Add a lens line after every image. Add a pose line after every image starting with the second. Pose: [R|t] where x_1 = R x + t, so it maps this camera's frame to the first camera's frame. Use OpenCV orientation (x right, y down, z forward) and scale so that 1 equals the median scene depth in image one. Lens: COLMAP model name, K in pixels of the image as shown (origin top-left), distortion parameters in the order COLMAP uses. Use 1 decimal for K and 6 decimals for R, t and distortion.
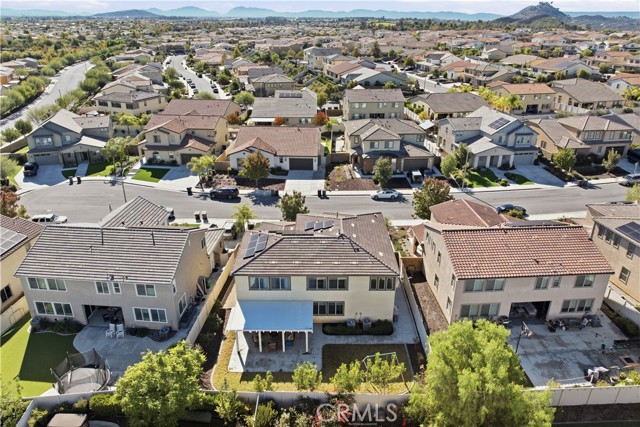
lens RADIAL K [[454.5, 0, 321.1], [0, 454.5, 211.2], [0, 0, 1]] dist [-0.053273, 0.021316]
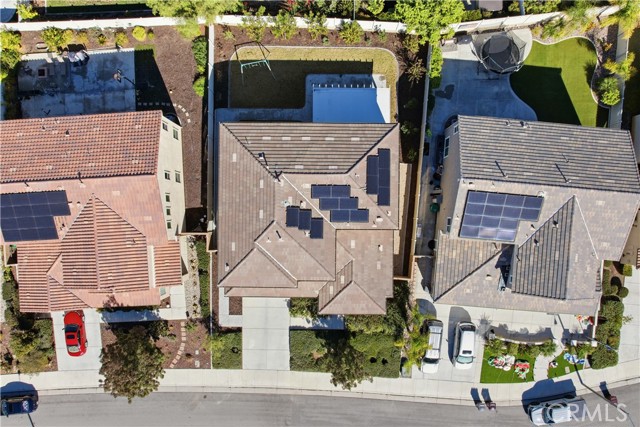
lens RADIAL K [[454.5, 0, 321.1], [0, 454.5, 211.2], [0, 0, 1]] dist [-0.053273, 0.021316]
pose [[-0.999963, -0.007617, 0.003883, -0.033856], [0.006563, -0.392768, 0.919614, -0.636916], [-0.005480, 0.919606, 0.392803, 0.634053]]
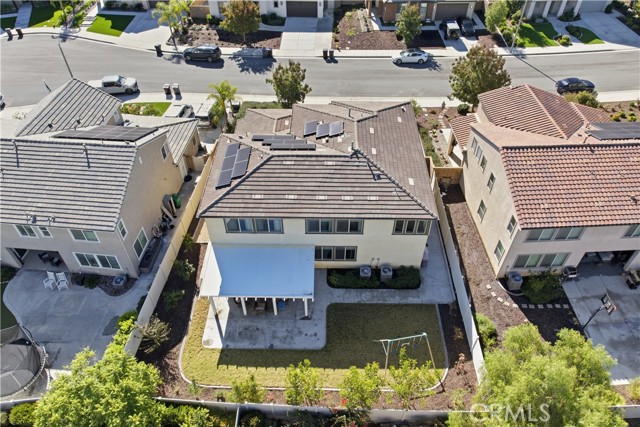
lens RADIAL K [[454.5, 0, 321.1], [0, 454.5, 211.2], [0, 0, 1]] dist [-0.053273, 0.021316]
pose [[0.999891, 0.008389, -0.012165, 0.001018], [-0.003466, 0.933394, 0.358838, -0.096353], [0.014365, -0.358756, 0.933321, 0.276087]]
